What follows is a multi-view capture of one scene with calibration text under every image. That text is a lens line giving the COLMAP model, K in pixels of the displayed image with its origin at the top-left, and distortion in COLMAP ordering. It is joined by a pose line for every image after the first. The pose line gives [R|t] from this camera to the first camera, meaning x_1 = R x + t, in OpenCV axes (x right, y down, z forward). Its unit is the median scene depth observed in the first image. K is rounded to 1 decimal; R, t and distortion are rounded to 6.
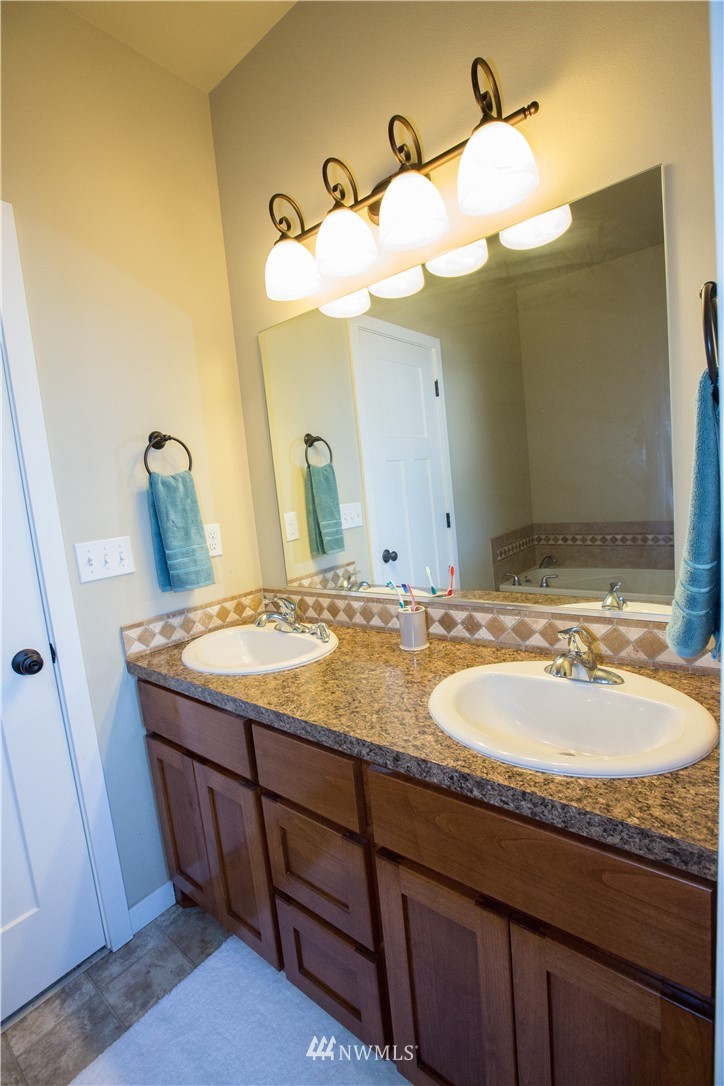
lens RADIAL K [[493.8, 0, 362.0], [0, 493.8, 543.0], [0, 0, 1]] dist [-0.035121, 0.007423]
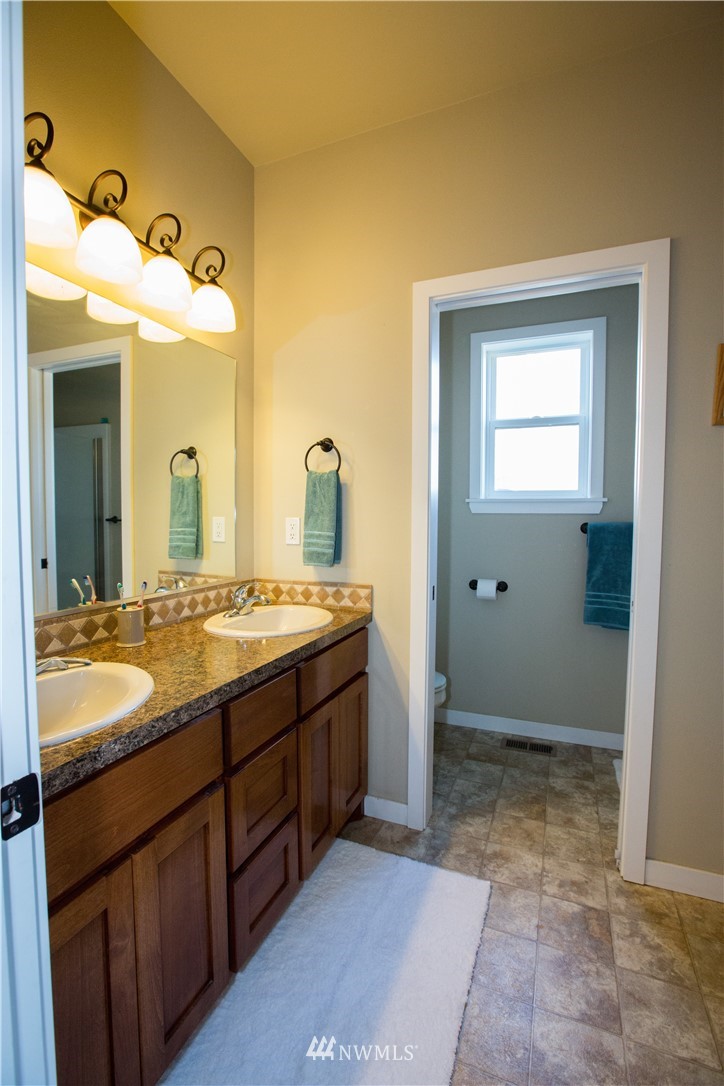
lens RADIAL K [[493.8, 0, 362.0], [0, 493.8, 543.0], [0, 0, 1]] dist [-0.035121, 0.007423]
pose [[-0.297402, 0.042188, 0.953820, -1.284678], [0.130286, 0.991471, -0.003230, 0.074190], [-0.945821, 0.123308, -0.300362, 0.997207]]
